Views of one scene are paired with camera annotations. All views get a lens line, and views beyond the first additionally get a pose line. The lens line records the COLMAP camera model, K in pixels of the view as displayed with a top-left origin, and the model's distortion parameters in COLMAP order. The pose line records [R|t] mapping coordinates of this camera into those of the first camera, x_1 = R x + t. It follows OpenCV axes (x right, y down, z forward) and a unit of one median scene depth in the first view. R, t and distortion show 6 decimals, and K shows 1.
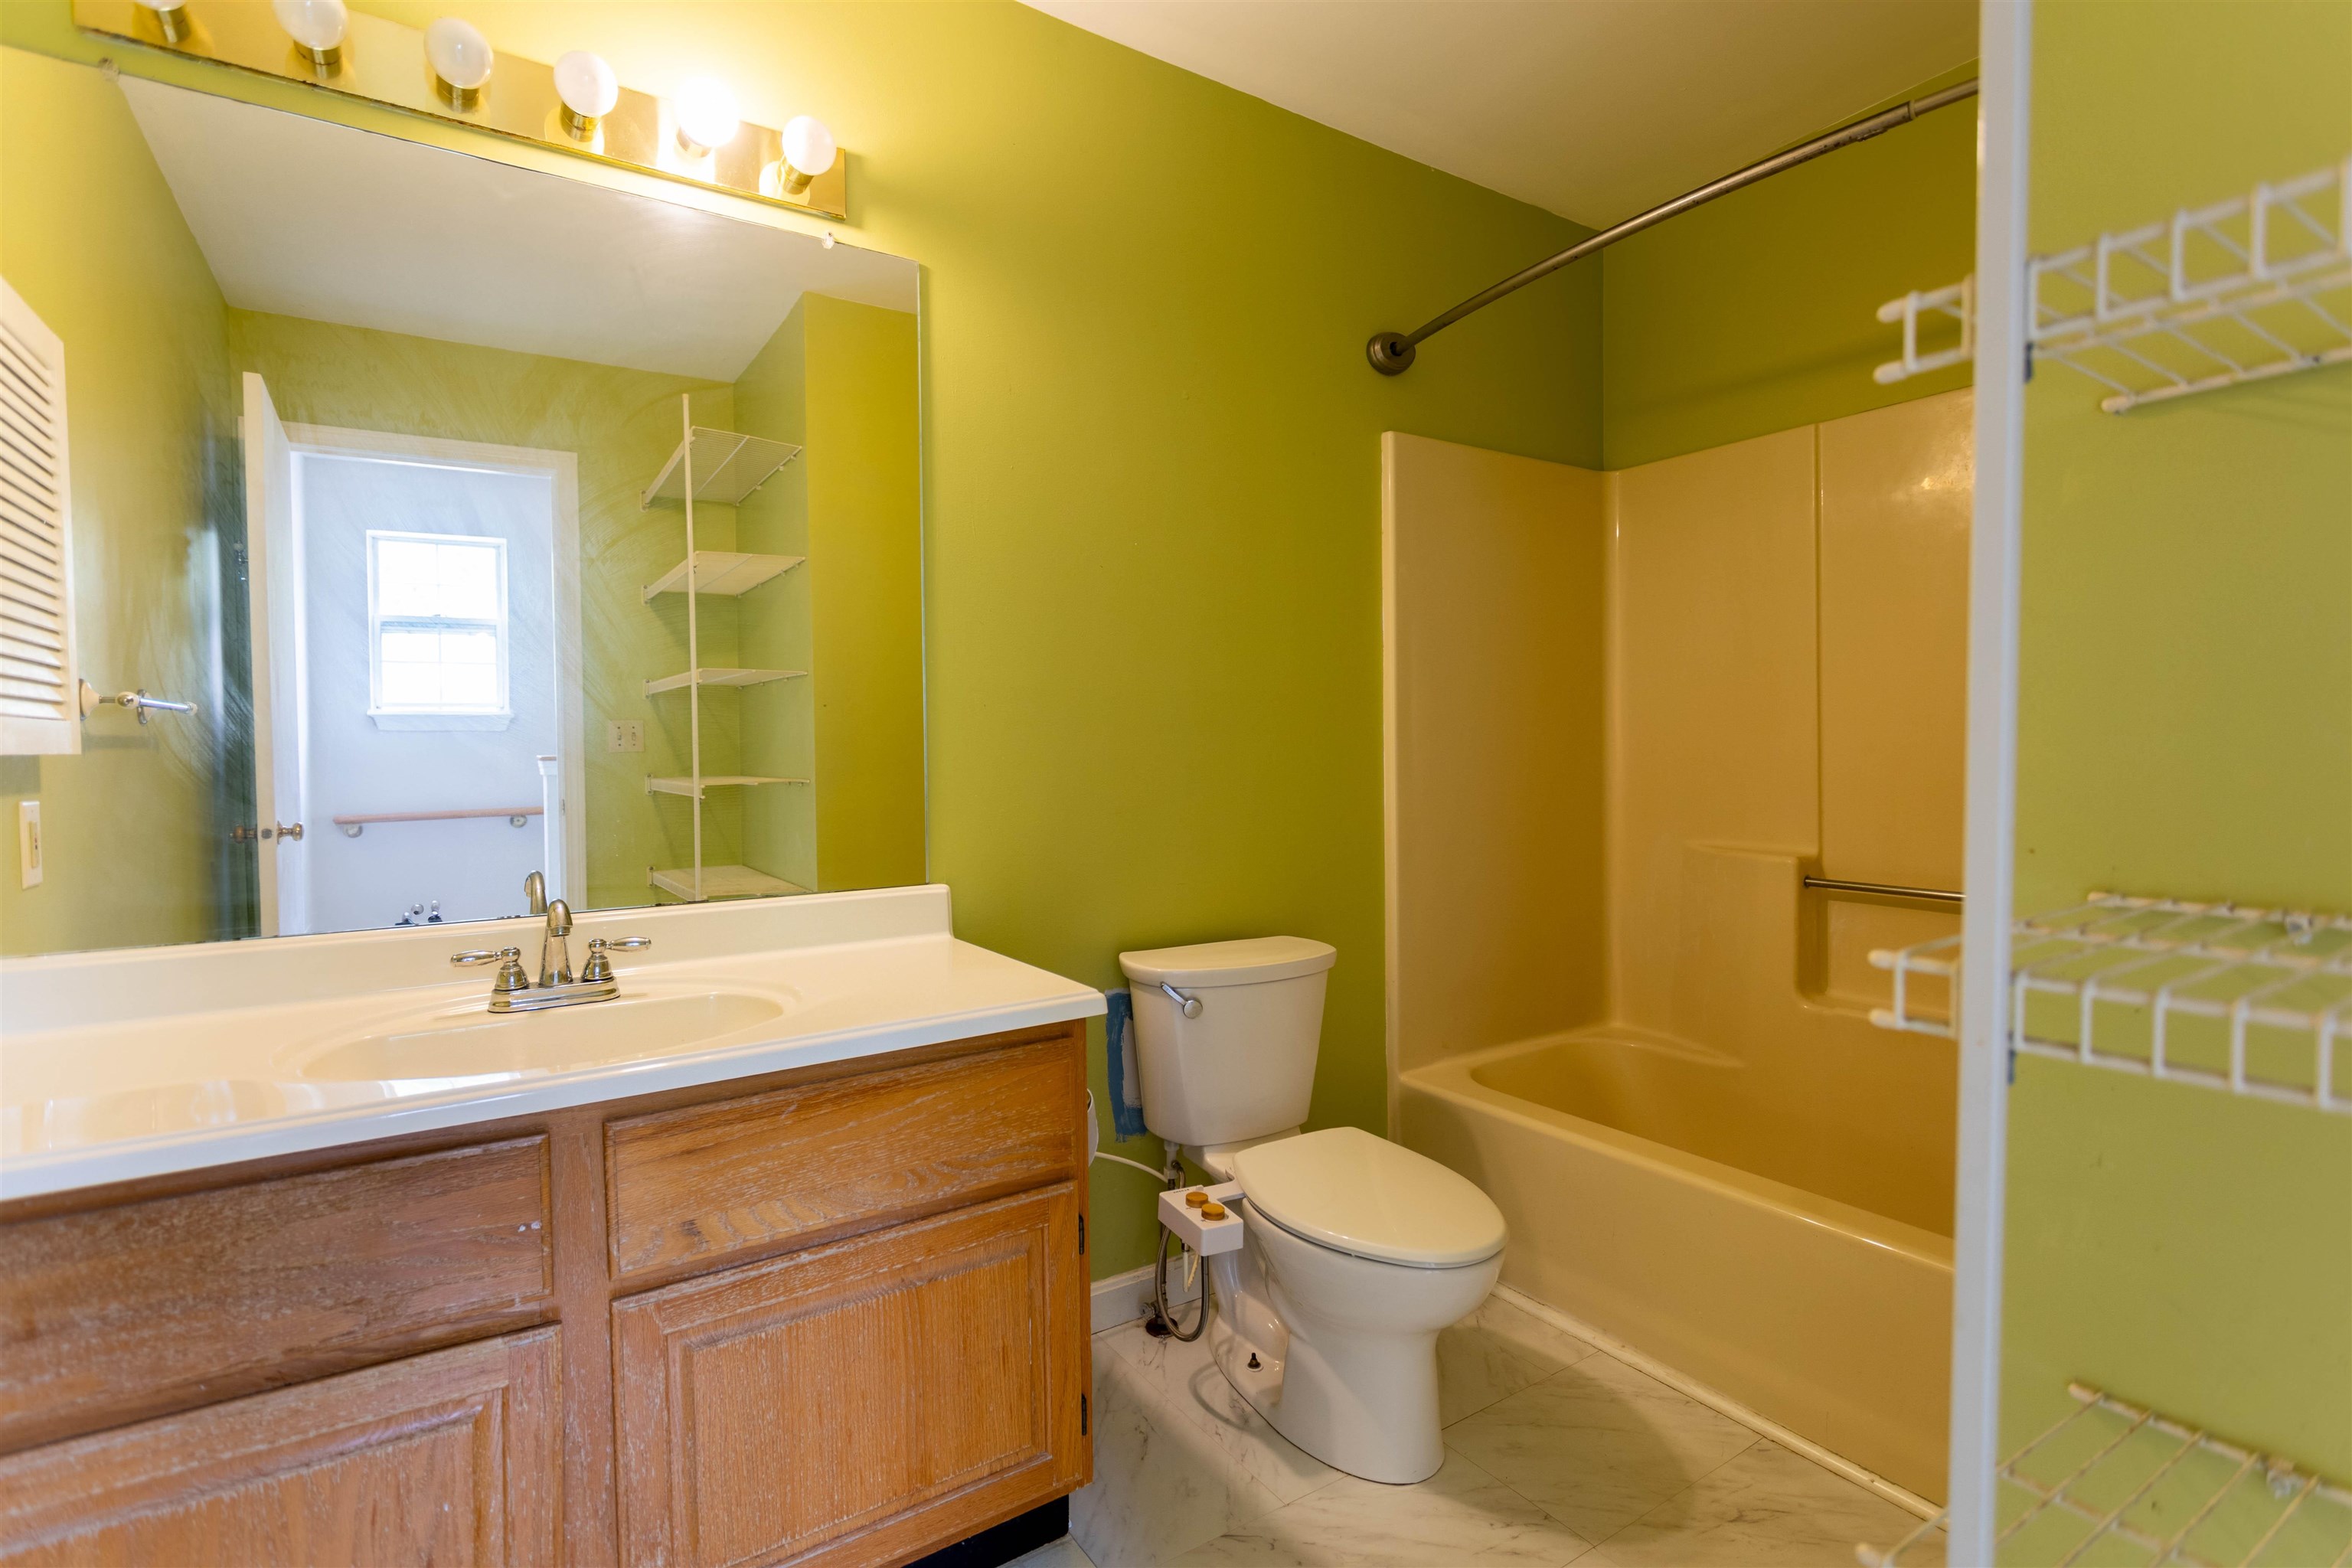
lens RADIAL K [[1107.1, 0, 1167.9], [0, 1107.1, 781.9], [0, 0, 1]] dist [0.001835, -0.001138]
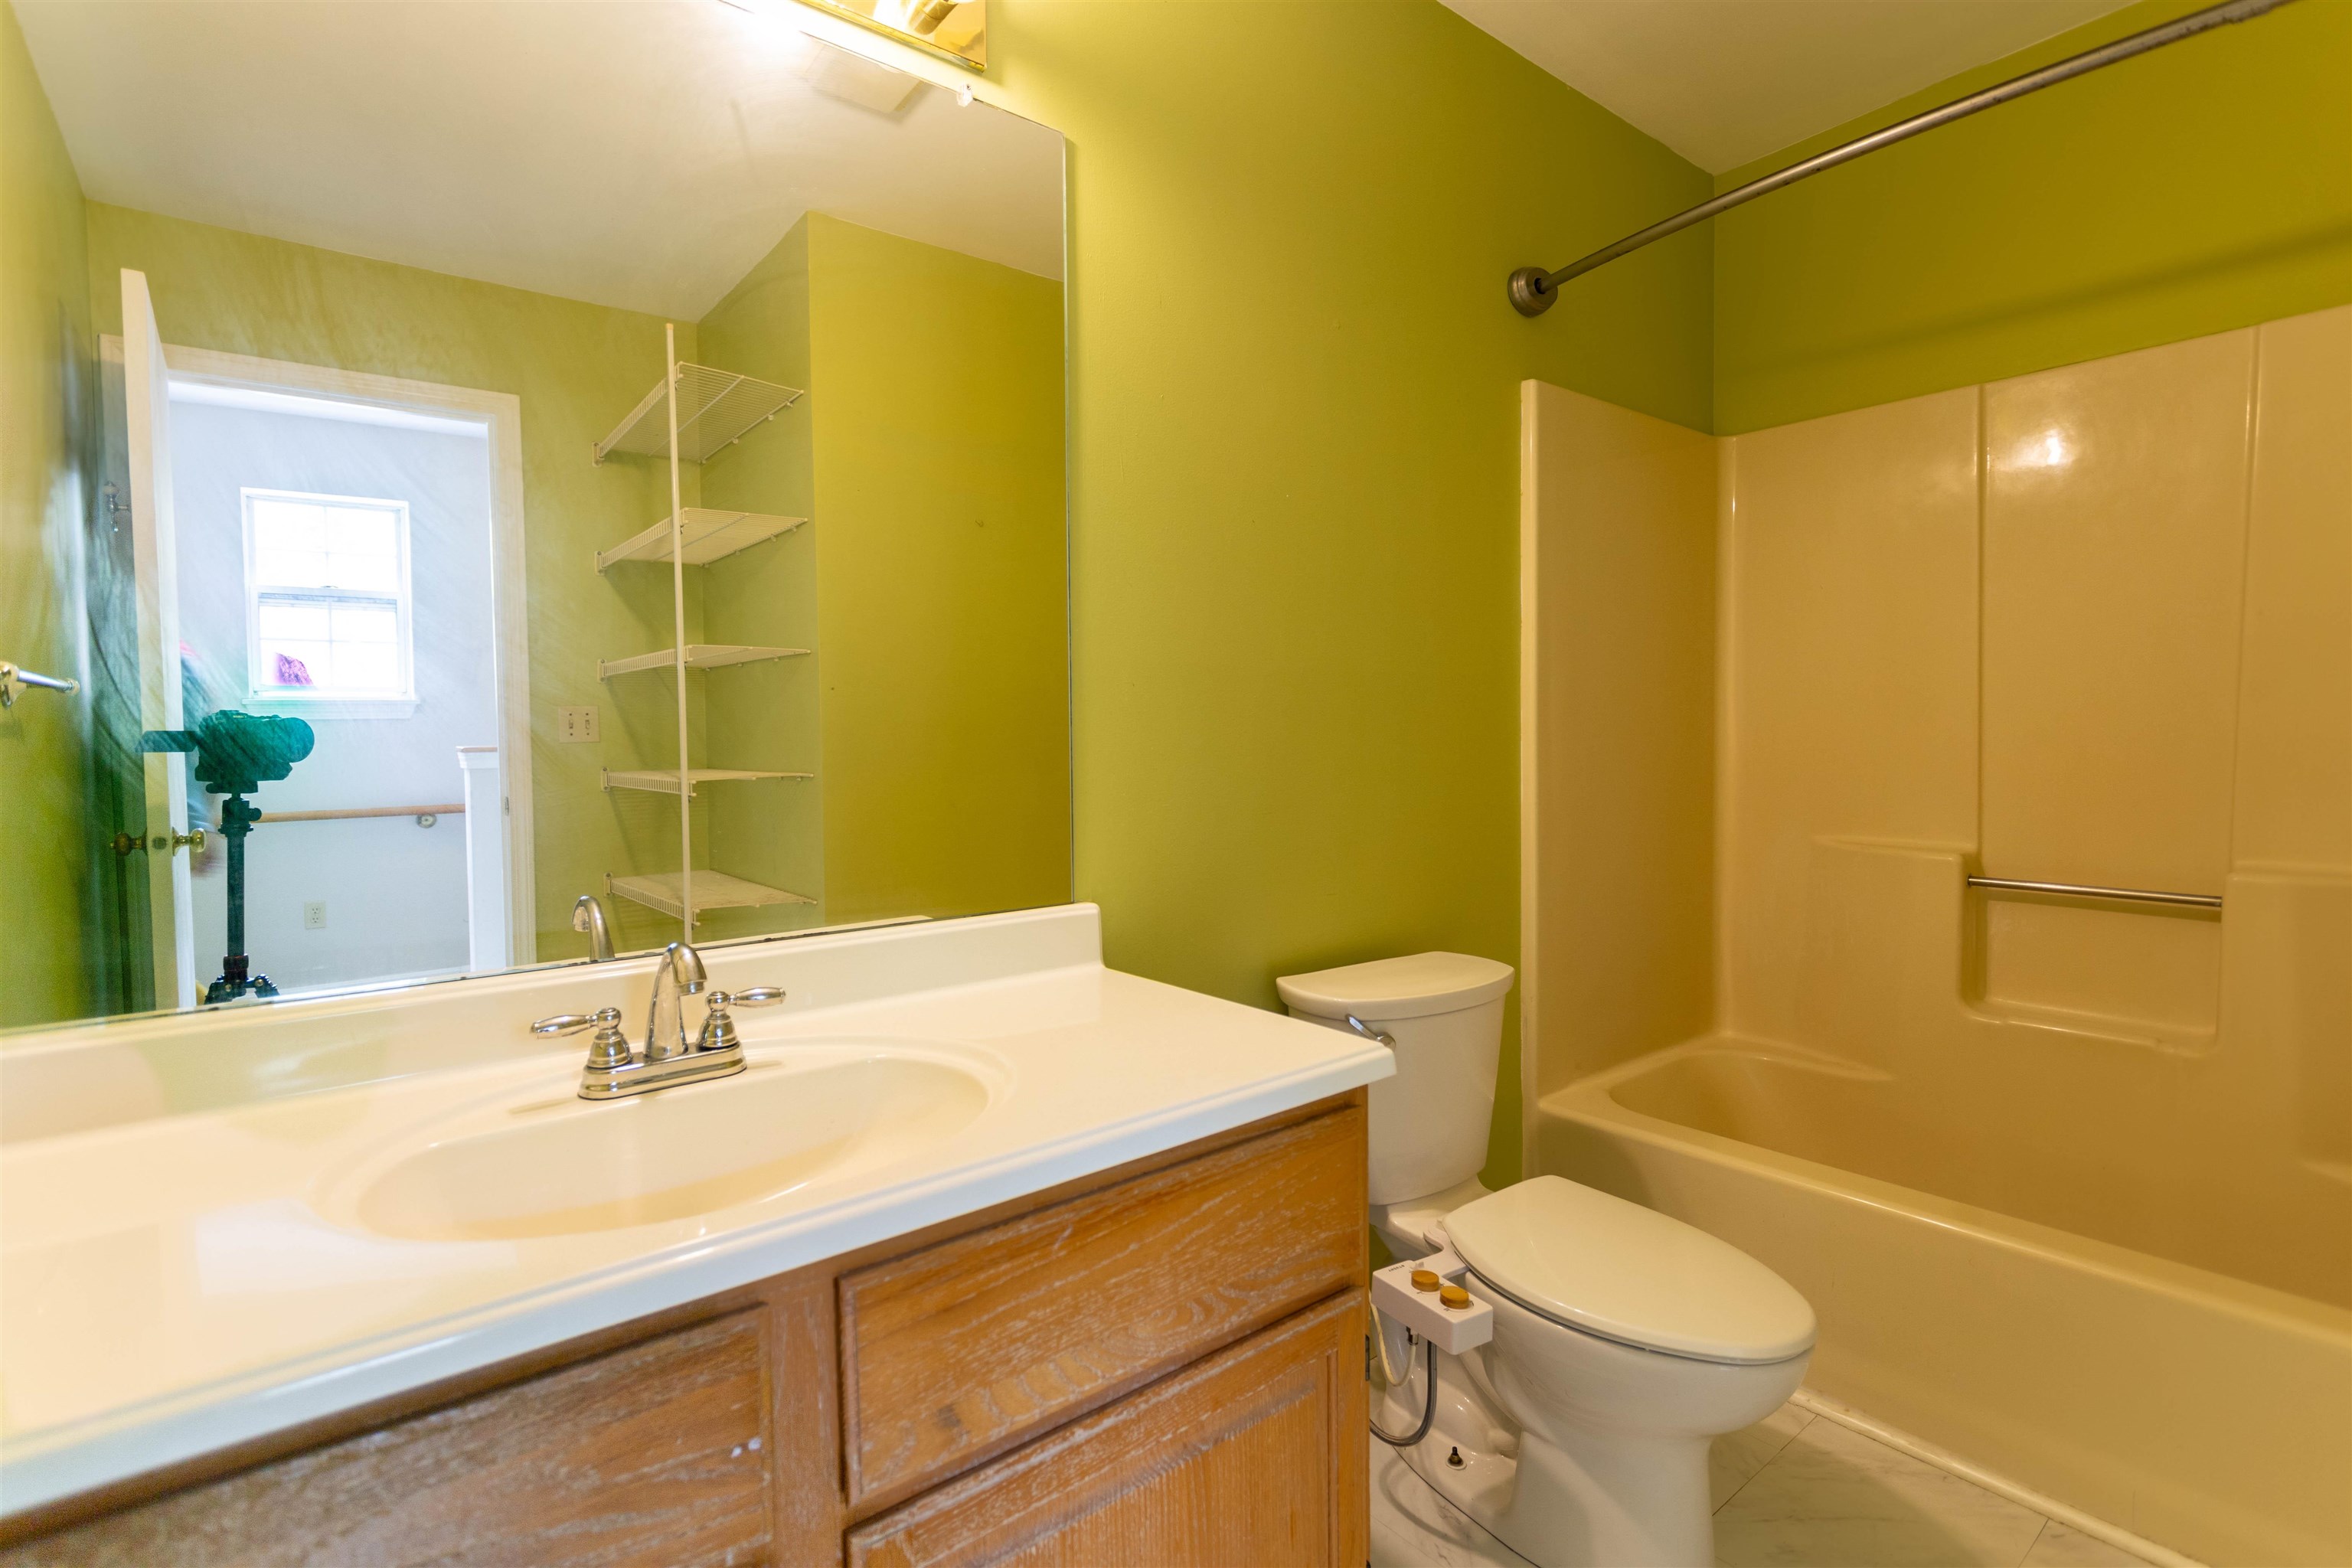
lens RADIAL K [[1107.1, 0, 1167.9], [0, 1107.1, 781.9], [0, 0, 1]] dist [0.001835, -0.001138]
pose [[0.995786, -0.004760, 0.091587, -0.239761], [0.003864, 0.999943, 0.009961, -0.005546], [-0.091629, -0.009565, 0.995747, 0.194956]]
